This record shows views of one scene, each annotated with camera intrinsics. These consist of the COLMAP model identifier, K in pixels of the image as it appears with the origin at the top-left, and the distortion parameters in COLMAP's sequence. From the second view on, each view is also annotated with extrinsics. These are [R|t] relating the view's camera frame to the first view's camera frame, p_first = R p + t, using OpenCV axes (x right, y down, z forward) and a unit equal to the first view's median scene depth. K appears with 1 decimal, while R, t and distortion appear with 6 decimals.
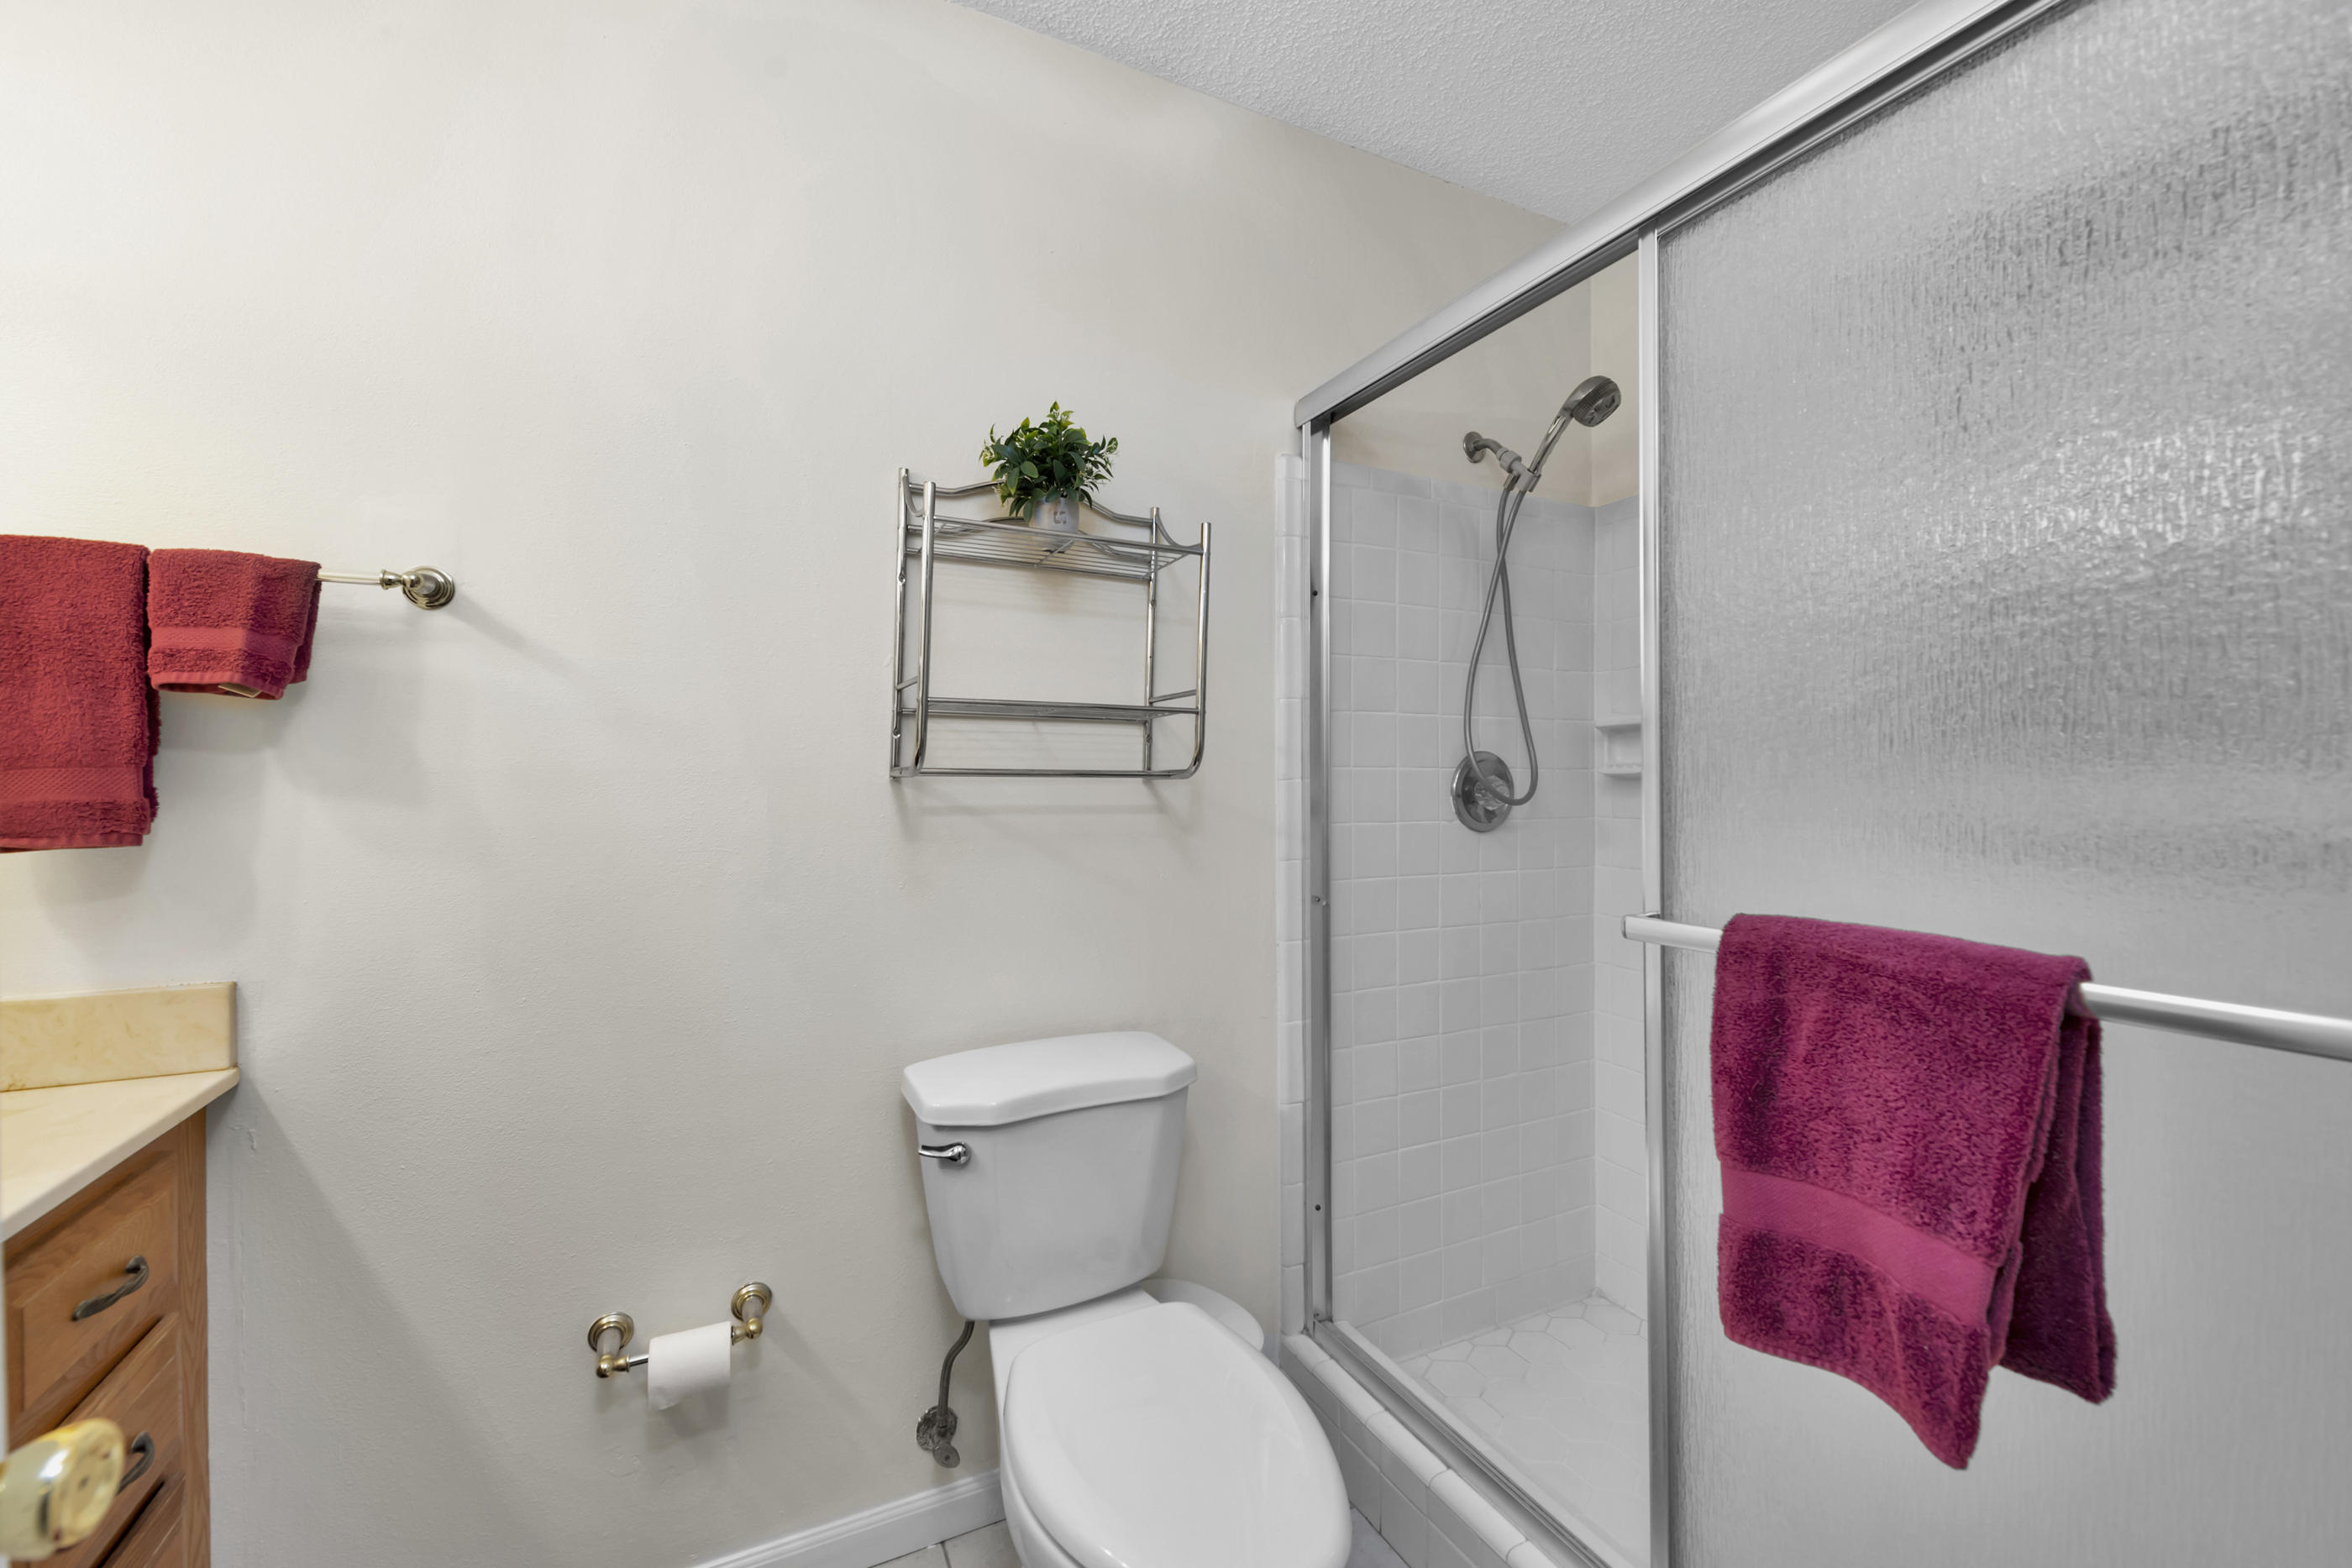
lens RADIAL K [[948.9, 0, 1176.0], [0, 948.9, 784.0], [0, 0, 1]] dist [0.000158, -0.004095]
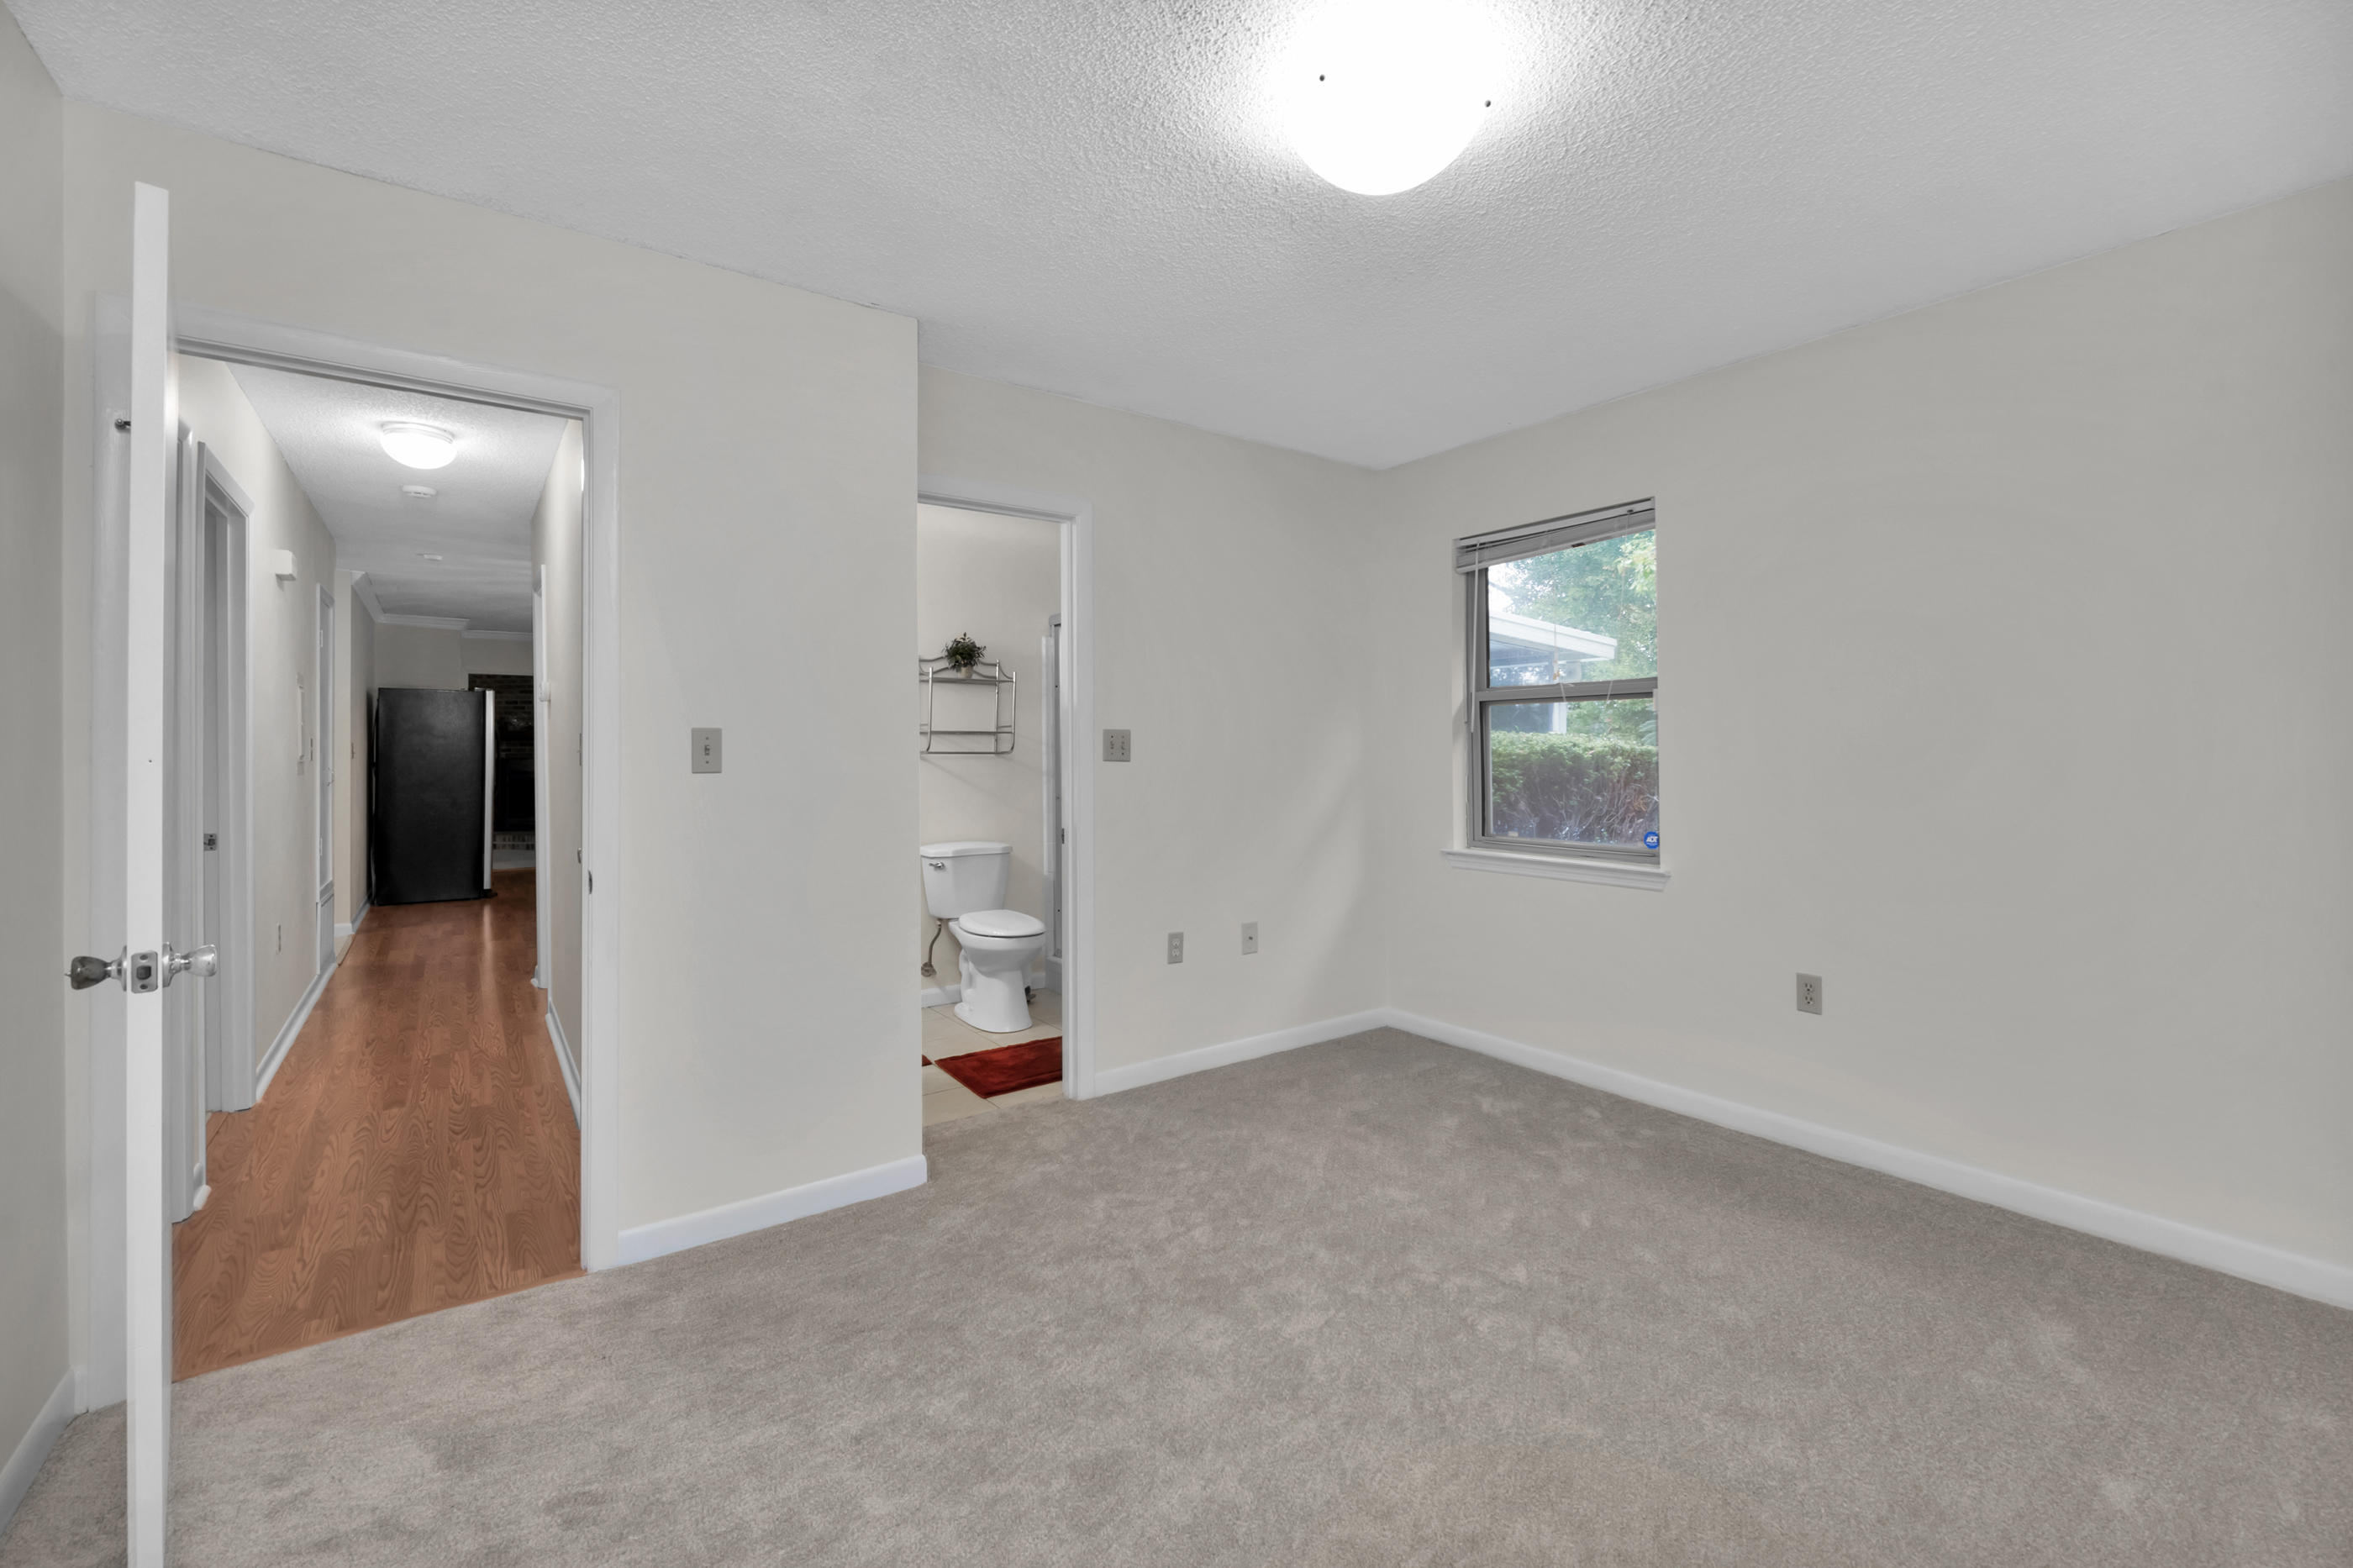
lens RADIAL K [[949.4, 0, 1176.5], [0, 949.4, 784.0], [0, 0, 1]] dist [0.000158, -0.004095]
pose [[0.983758, 0.001960, 0.179487, -0.008924], [-0.006128, 0.999724, 0.022670, 0.018417], [-0.179393, -0.023401, 0.983499, -2.328233]]
